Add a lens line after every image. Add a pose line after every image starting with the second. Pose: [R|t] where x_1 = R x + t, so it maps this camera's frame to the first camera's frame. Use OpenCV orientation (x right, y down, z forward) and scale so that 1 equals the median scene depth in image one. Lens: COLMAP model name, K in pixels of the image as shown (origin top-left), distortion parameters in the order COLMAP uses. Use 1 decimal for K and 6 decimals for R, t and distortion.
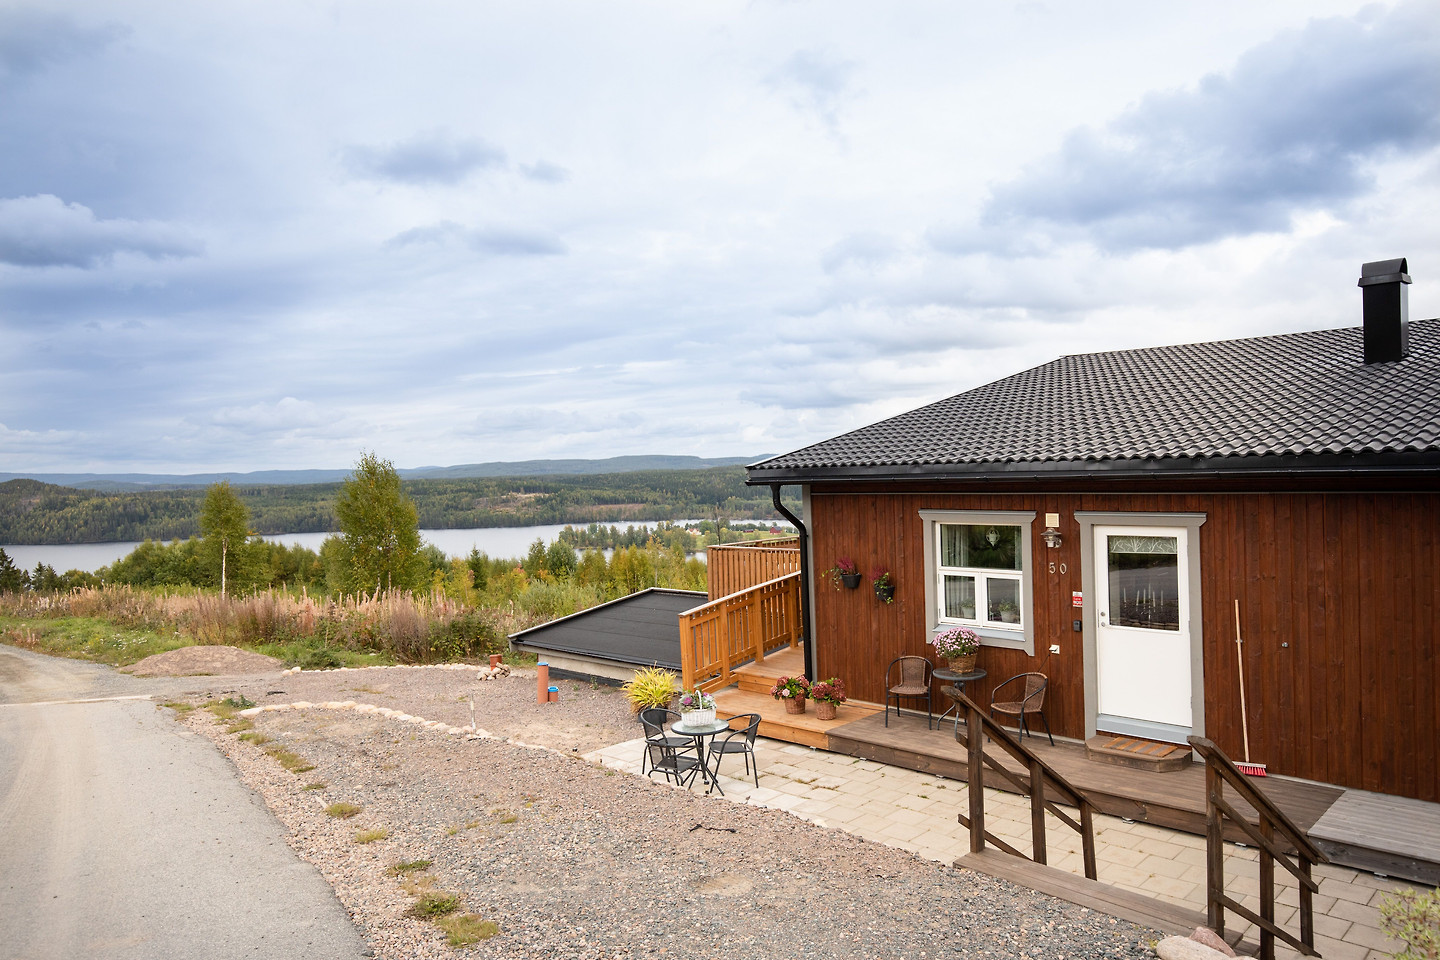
lens RADIAL K [[1002.0, 0, 727.0], [0, 1002.0, 475.5], [0, 0, 1]] dist [0.001475, 0.005910]
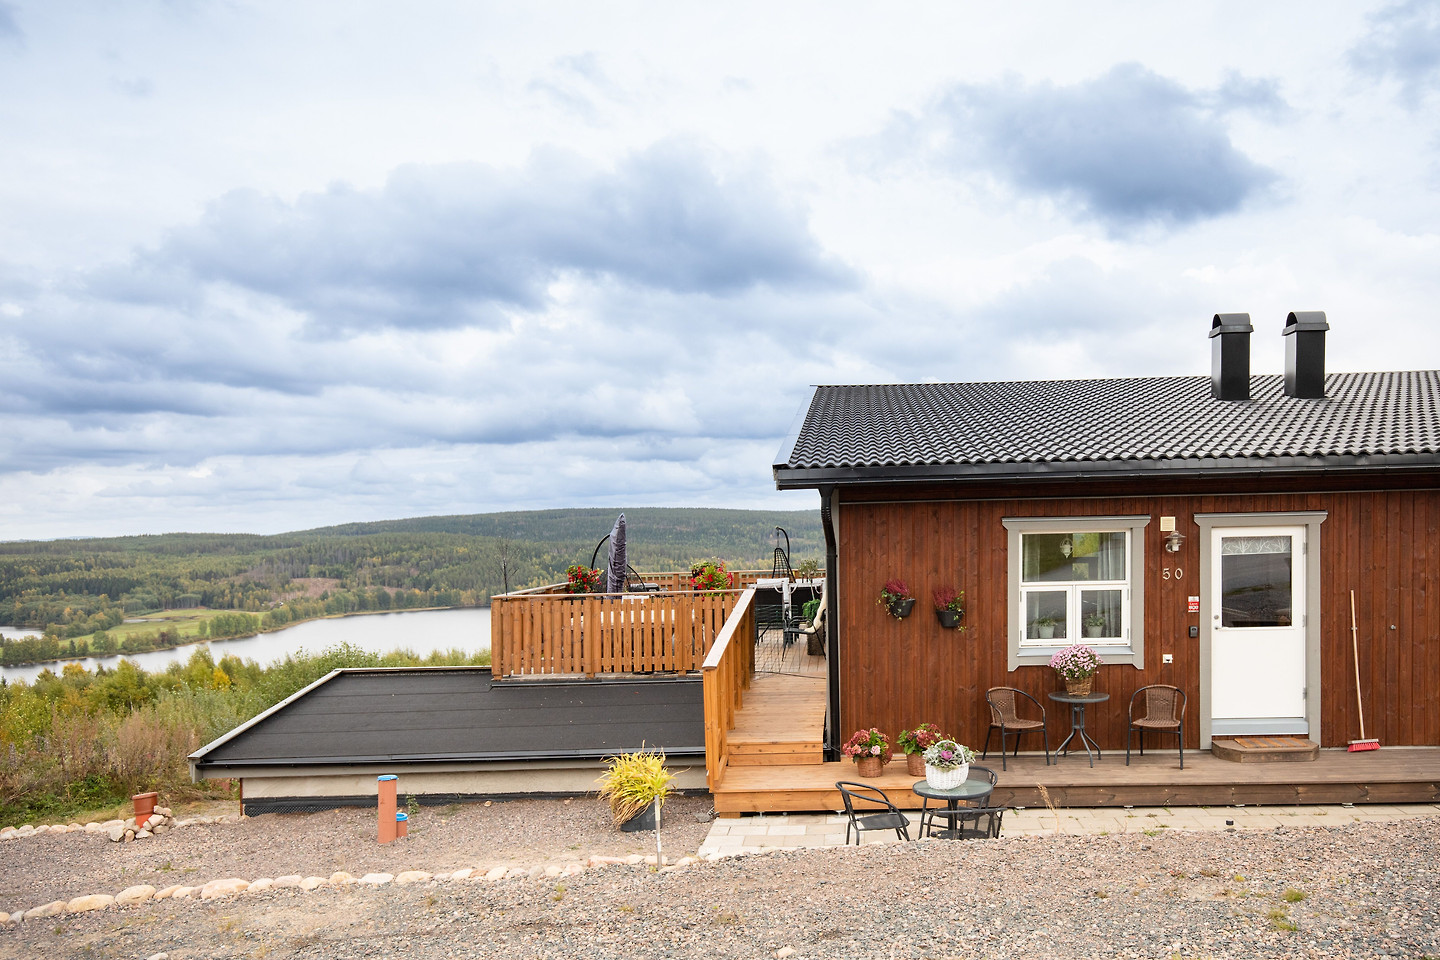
lens RADIAL K [[1002.0, 0, 755.7], [0, 1002.0, 542.6], [0, 0, 1]] dist [0.001475, 0.005910]
pose [[0.739752, 0.002635, 0.672875, -0.608105], [0.006339, 0.999921, -0.010884, 0.070060], [-0.672850, 0.012317, 0.739676, 0.554054]]
